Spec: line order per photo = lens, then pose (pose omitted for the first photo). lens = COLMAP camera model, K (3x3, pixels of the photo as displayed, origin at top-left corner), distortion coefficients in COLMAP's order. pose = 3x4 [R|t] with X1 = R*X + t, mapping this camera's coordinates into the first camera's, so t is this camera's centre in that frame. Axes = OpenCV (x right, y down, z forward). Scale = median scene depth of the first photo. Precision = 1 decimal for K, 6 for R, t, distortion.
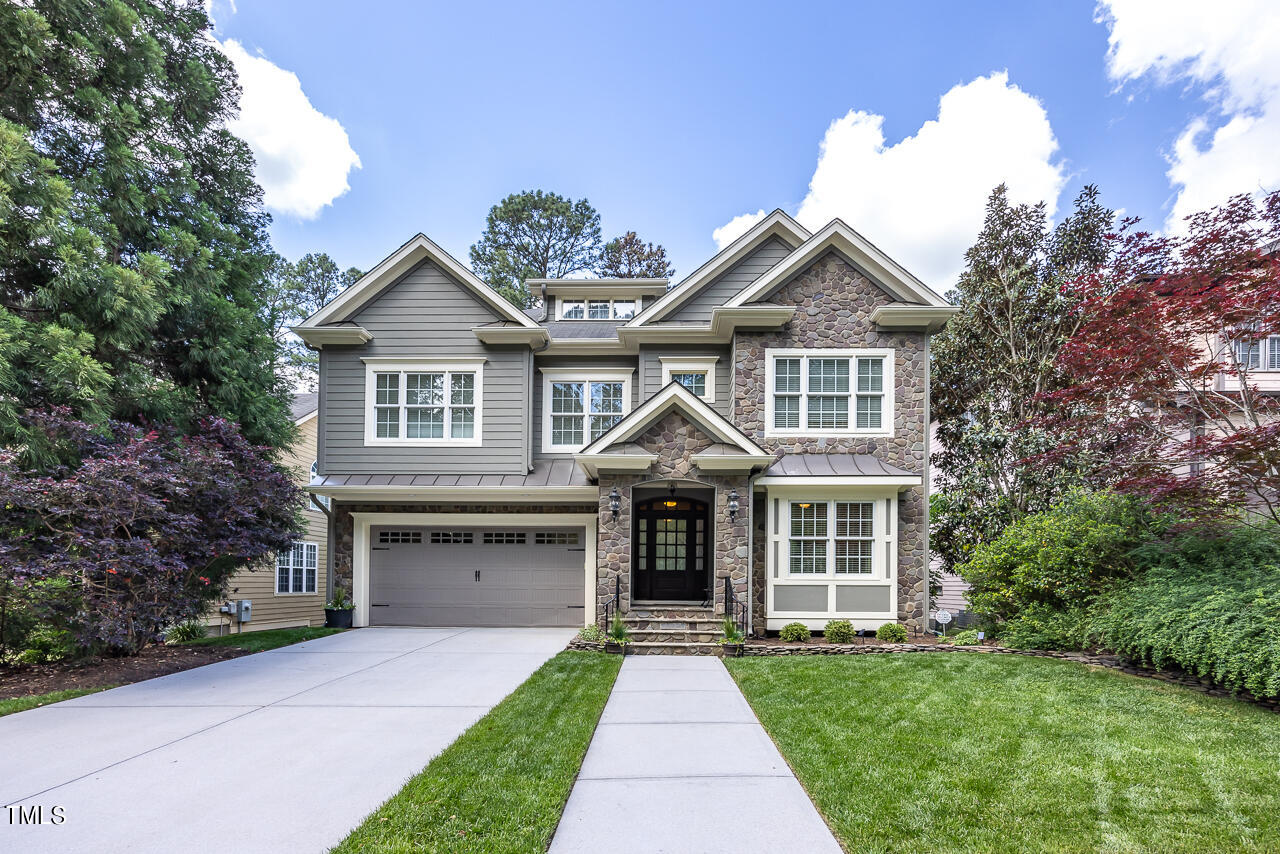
lens RADIAL K [[509.9, 0, 640.0], [0, 509.9, 427.0], [0, 0, 1]] dist [-0.000412, 0.000104]
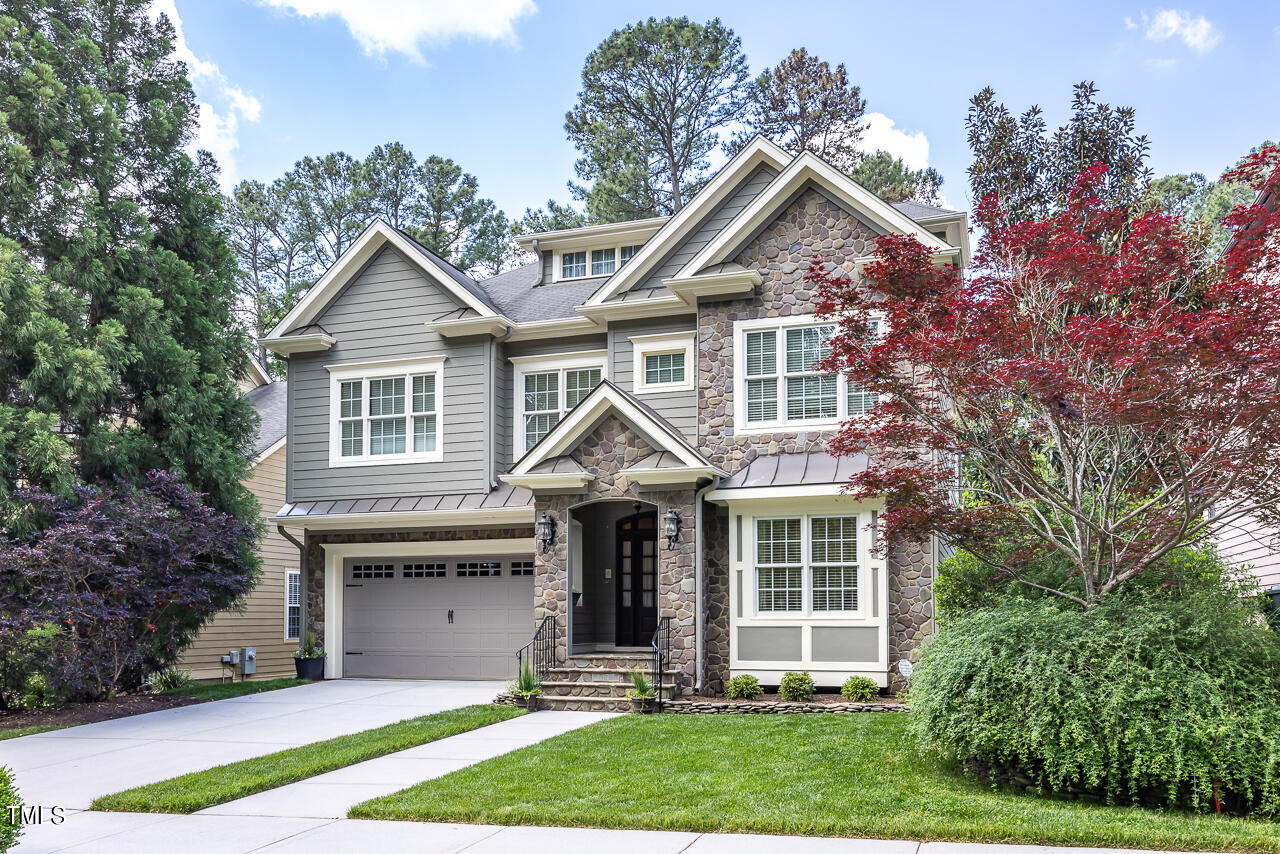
lens RADIAL K [[824.6, 0, 639.3], [0, 824.6, 277.6], [0, 0, 1]] dist [0.007557, -0.002178]
pose [[0.955901, -0.120236, -0.267948, 0.466886], [0.094401, 0.989730, -0.107347, -0.098139], [0.278103, 0.077319, 0.957434, -0.297294]]
